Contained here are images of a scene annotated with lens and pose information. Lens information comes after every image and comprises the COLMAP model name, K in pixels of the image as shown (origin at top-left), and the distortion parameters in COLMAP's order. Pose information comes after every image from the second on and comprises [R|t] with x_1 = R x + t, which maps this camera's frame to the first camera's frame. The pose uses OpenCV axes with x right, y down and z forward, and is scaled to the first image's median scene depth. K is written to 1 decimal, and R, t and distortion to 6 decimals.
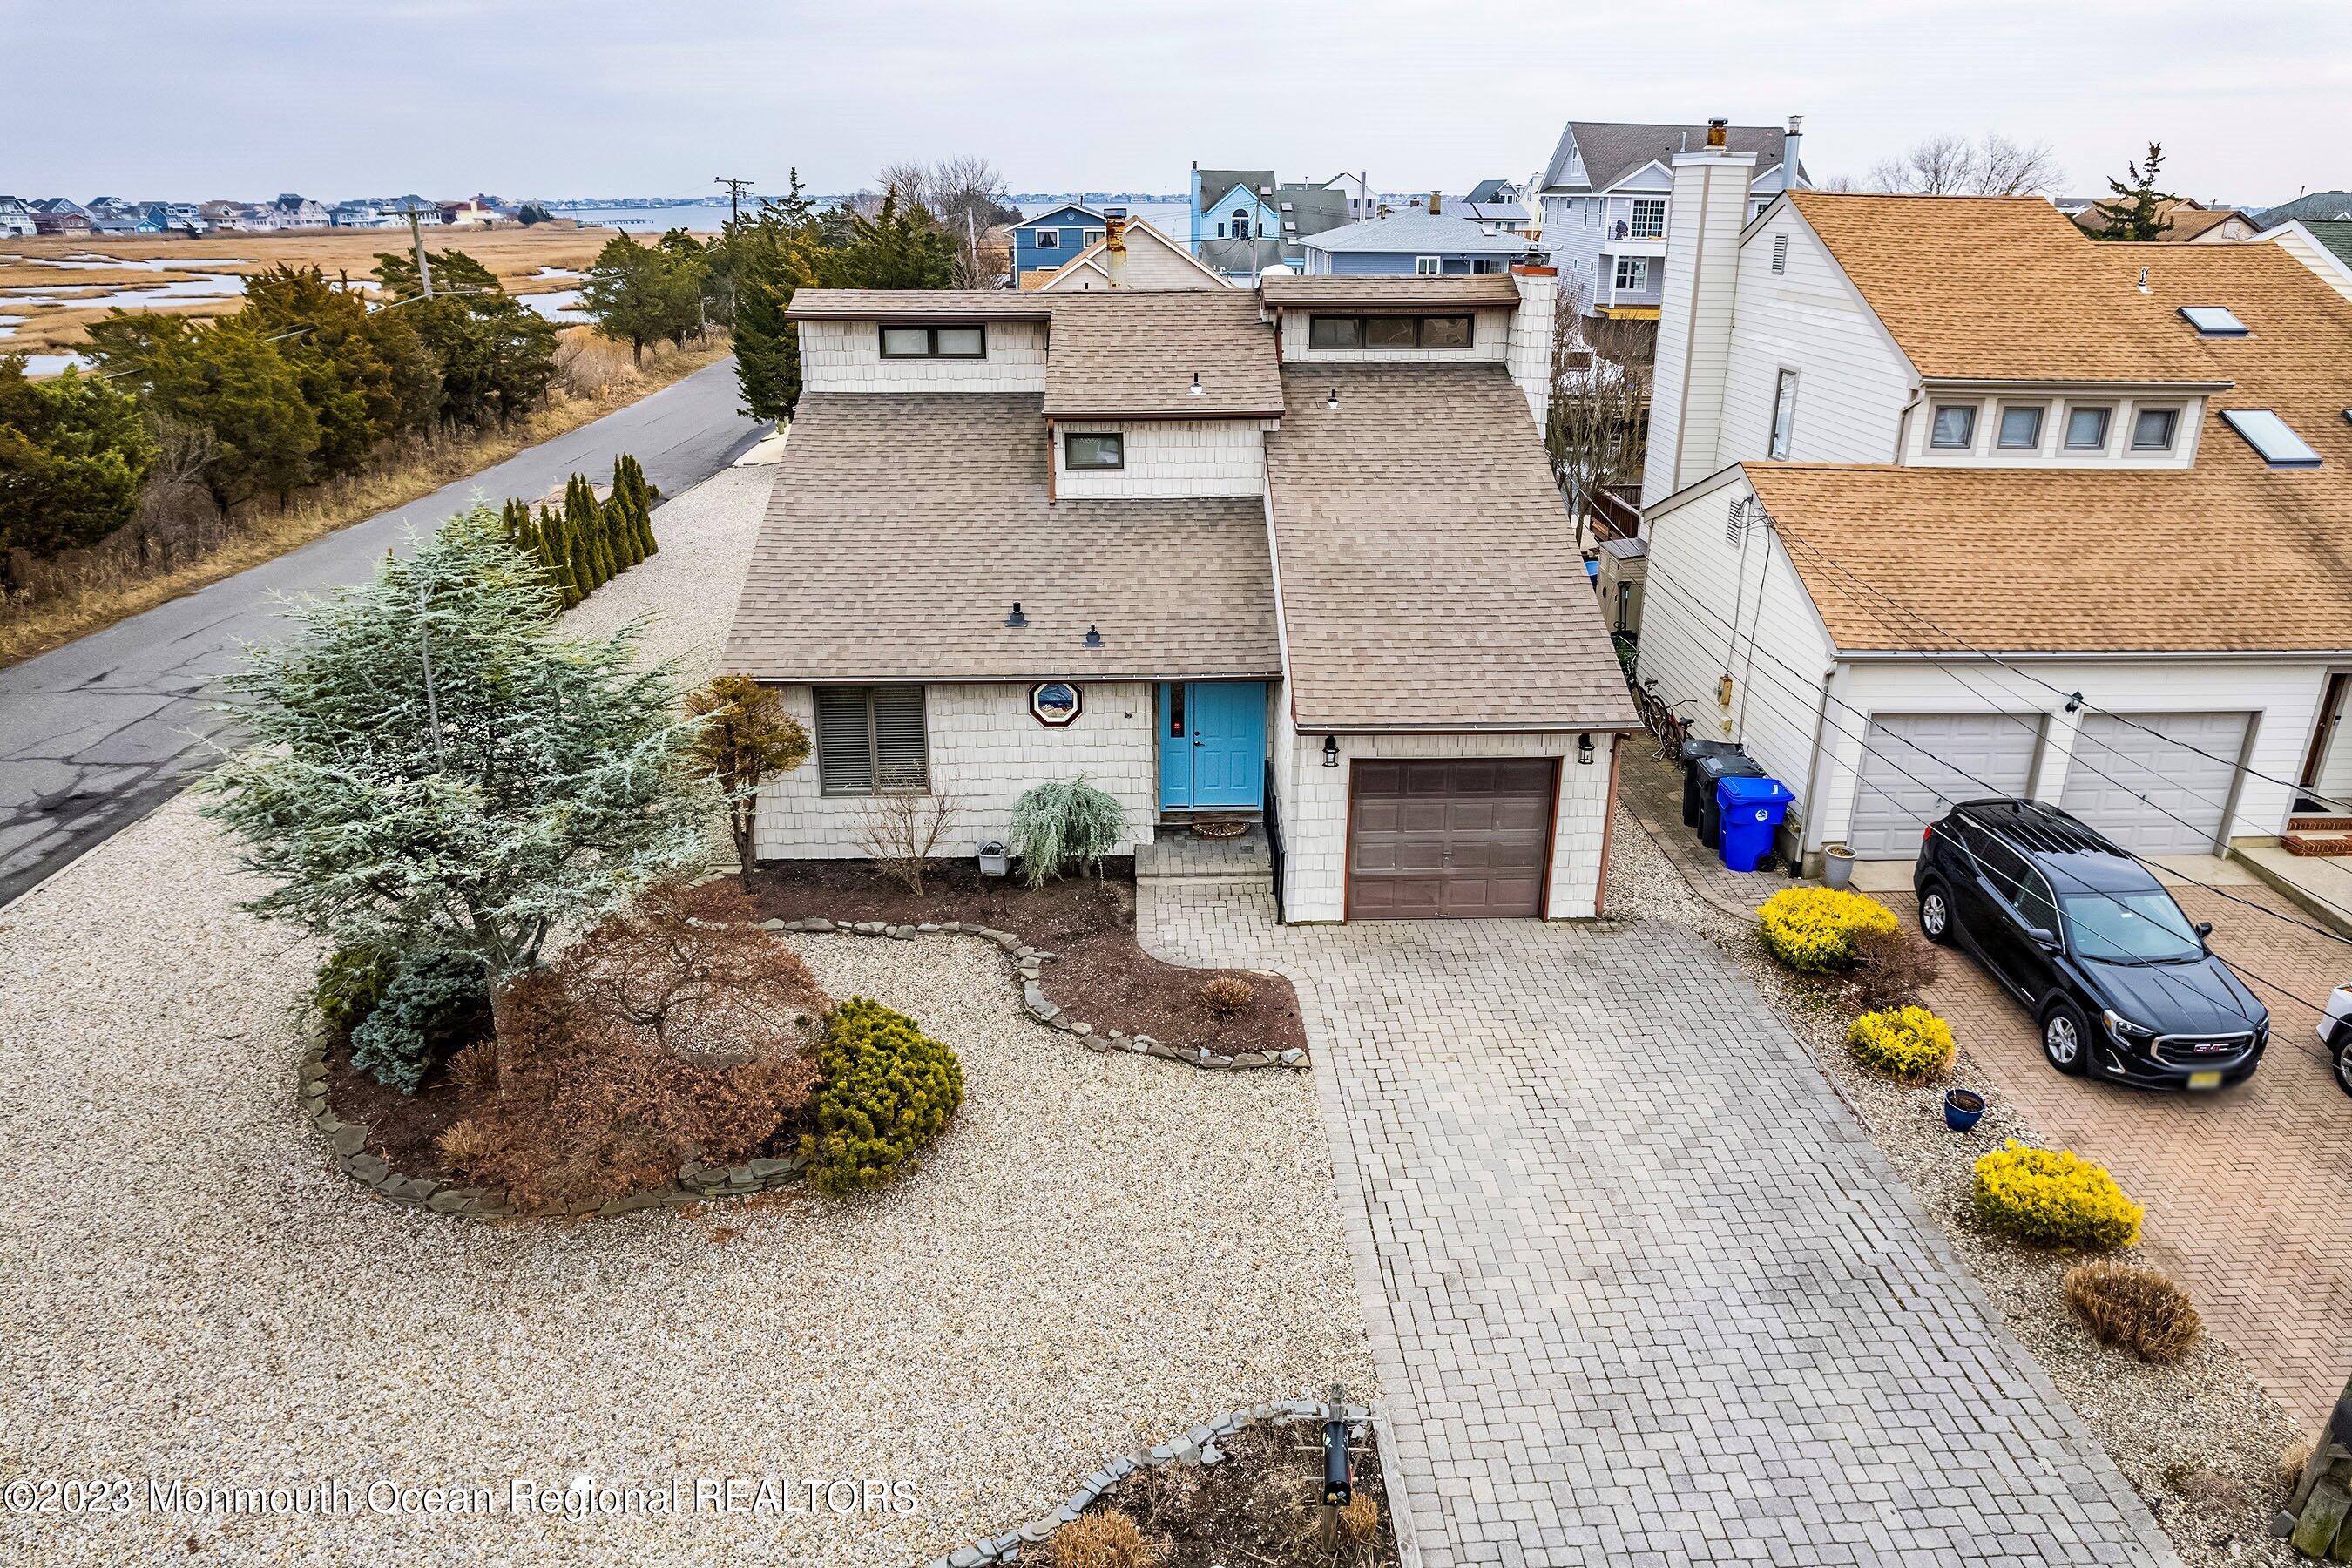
lens RADIAL K [[1552.1, 0, 1186.1], [0, 1552.1, 770.0], [0, 0, 1]] dist [-0.120184, 0.092943]
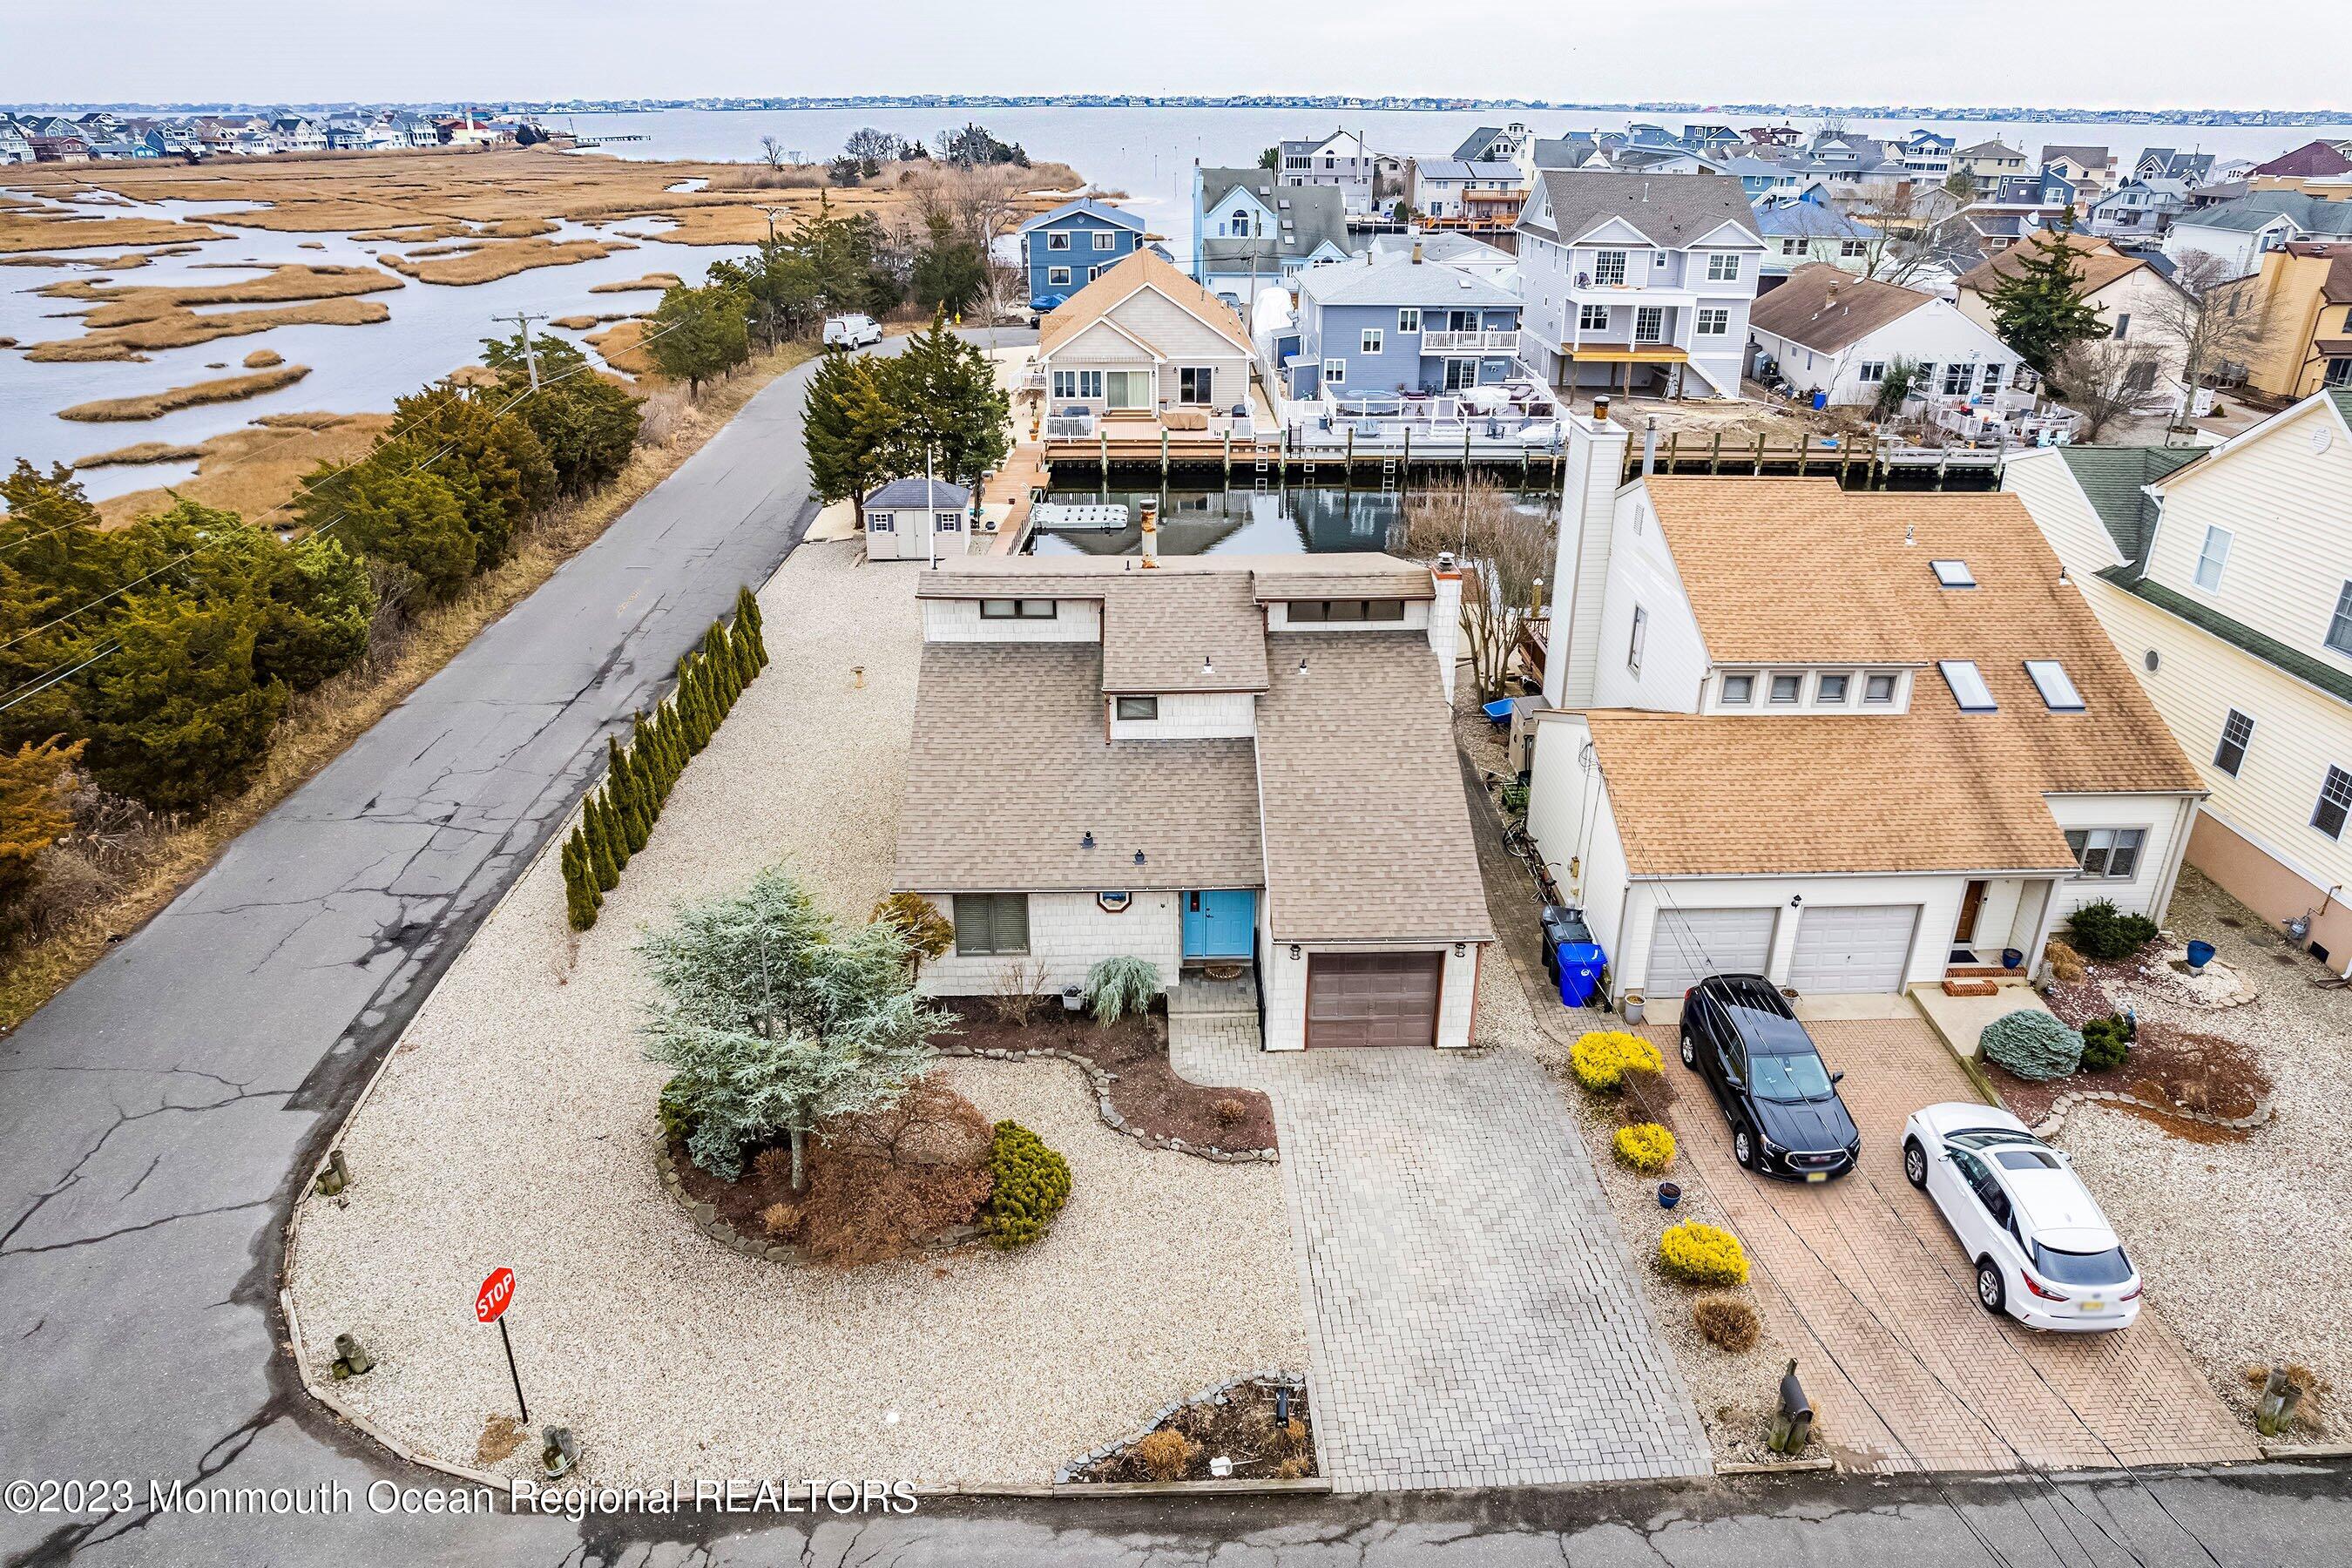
lens RADIAL K [[1552.1, 0, 1186.1], [0, 1552.1, 770.0], [0, 0, 1]] dist [-0.120184, 0.092943]
pose [[0.999997, 0.001932, 0.001577, -0.017731], [-0.002022, 0.998230, 0.059430, -0.260734], [-0.001459, -0.059433, 0.998231, -0.497405]]
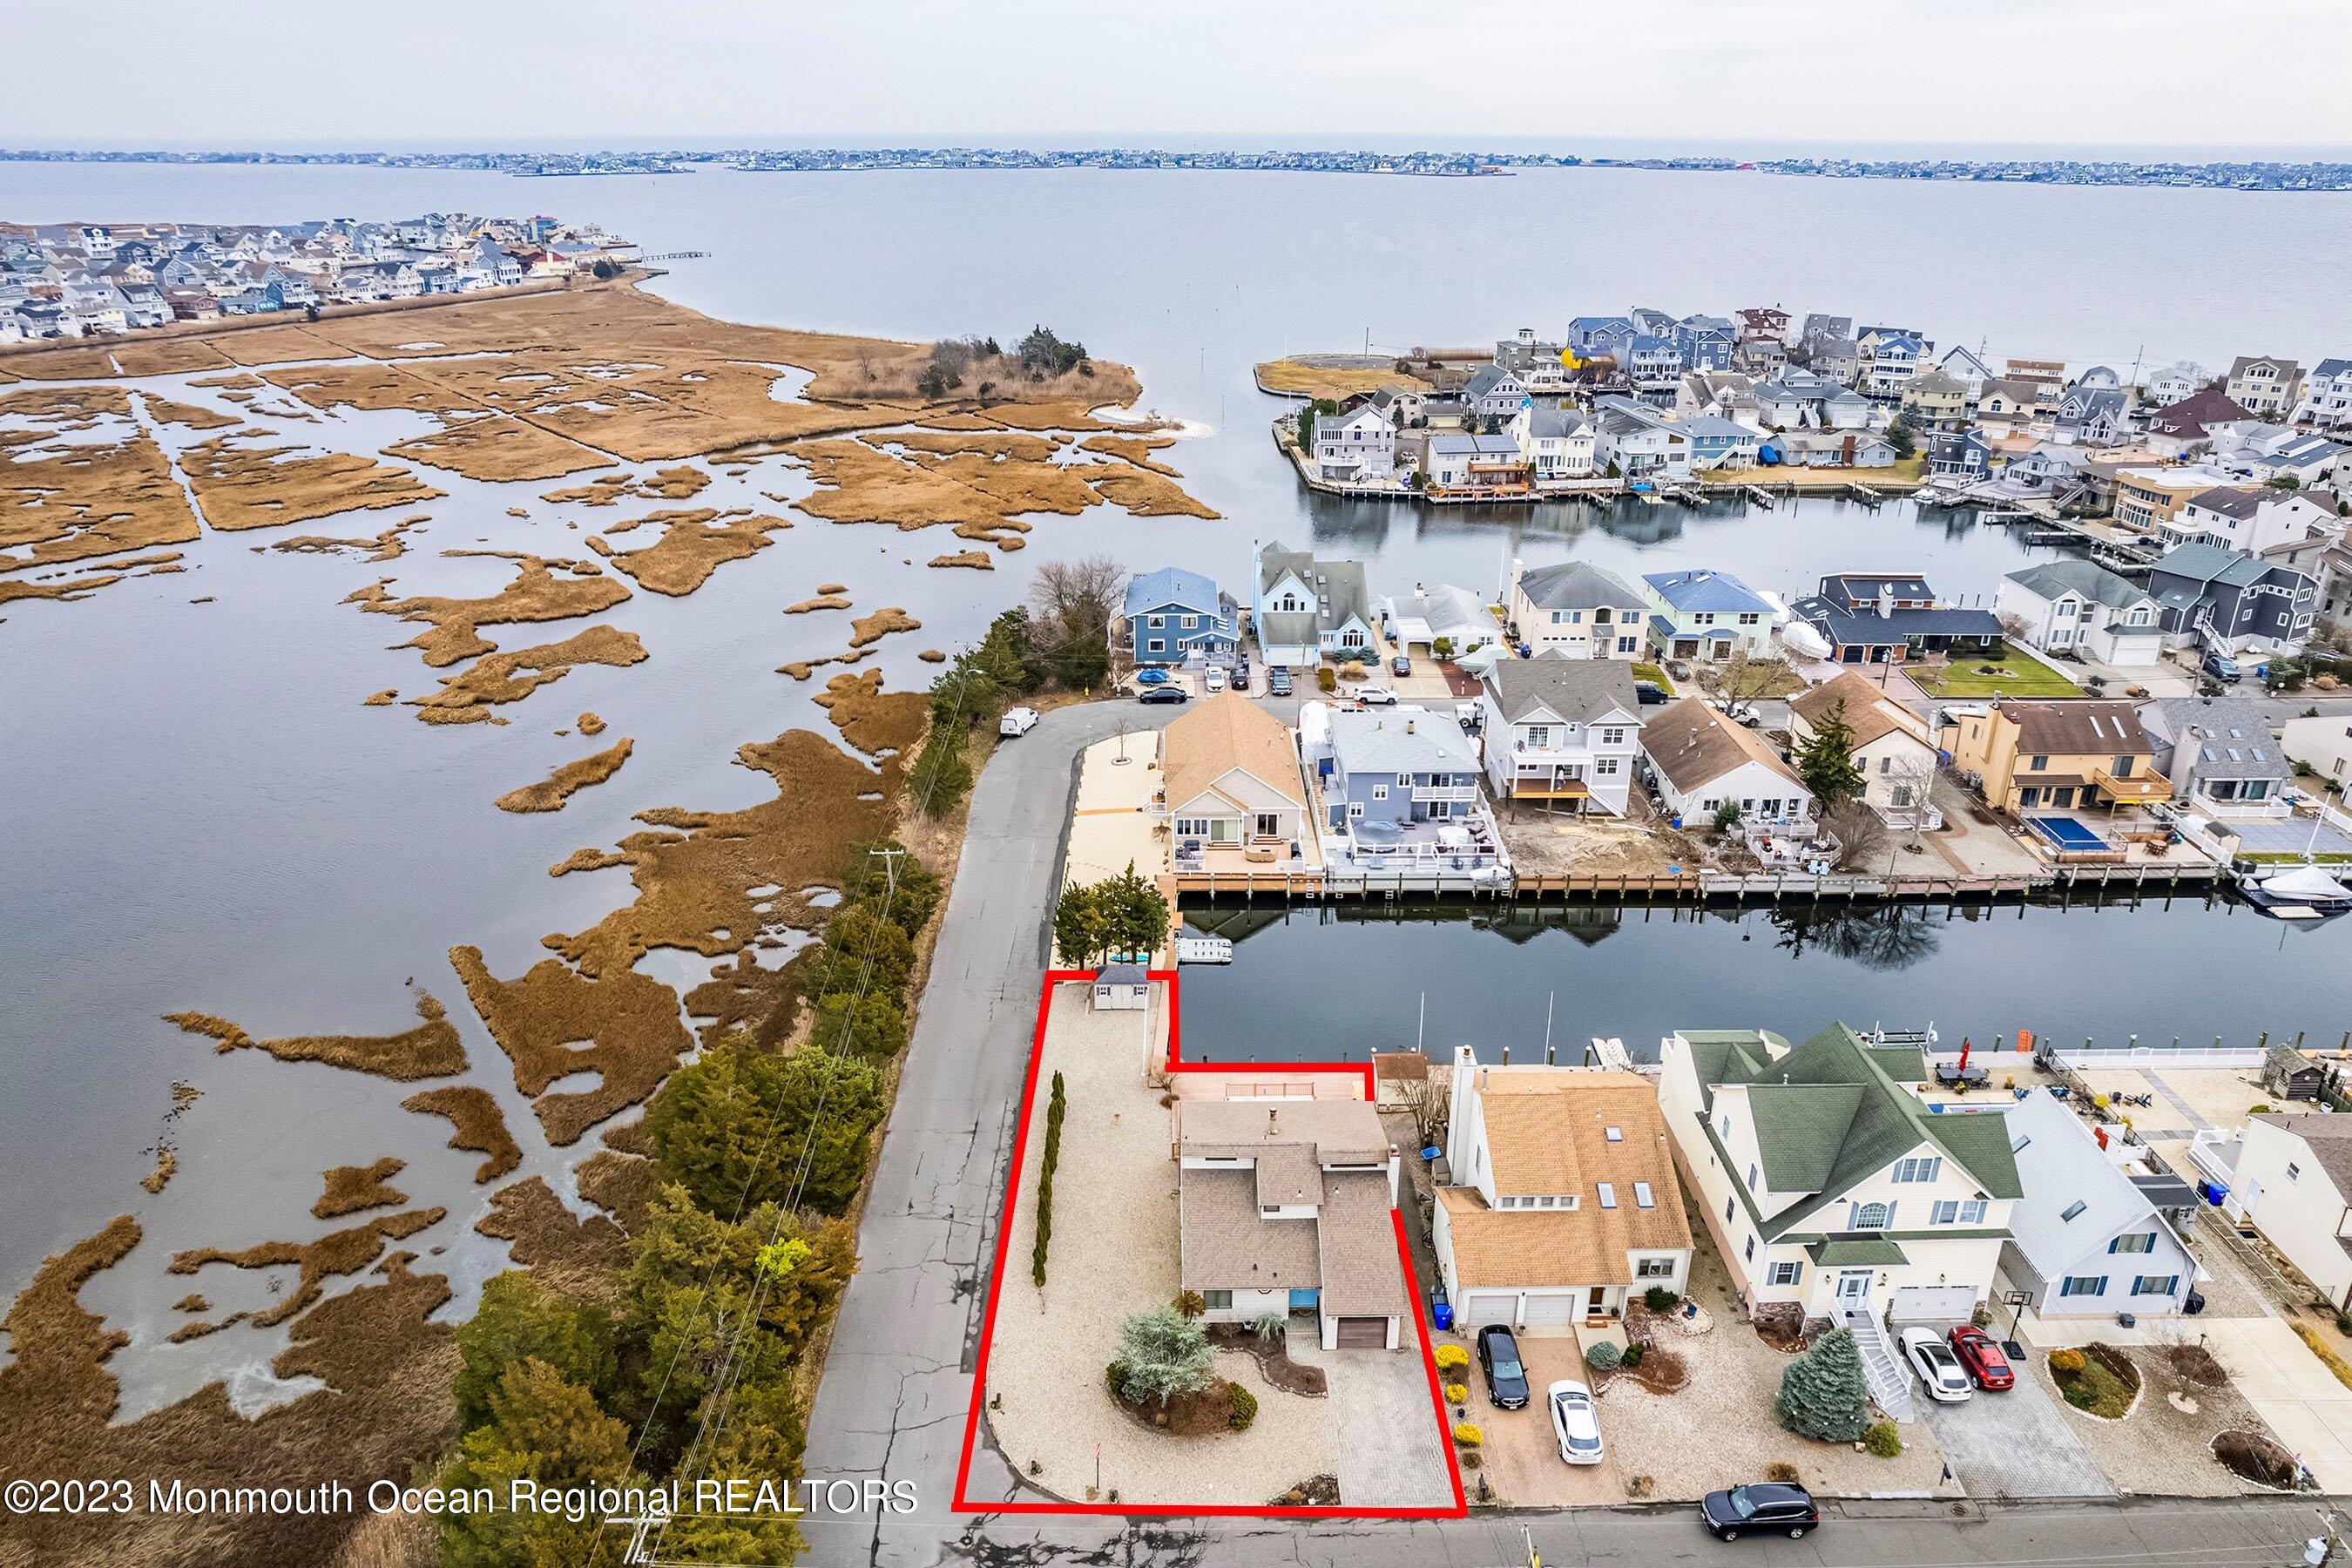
lens RADIAL K [[1587.6, 0, 1187.3], [0, 1587.6, 784.2], [0, 0, 1]] dist [-0.088041, 0.075794]
pose [[0.999886, 0.007577, -0.013025, -0.244466], [-0.007050, 0.999174, 0.040011, -1.521550], [0.013317, -0.039915, 0.999114, -3.034200]]
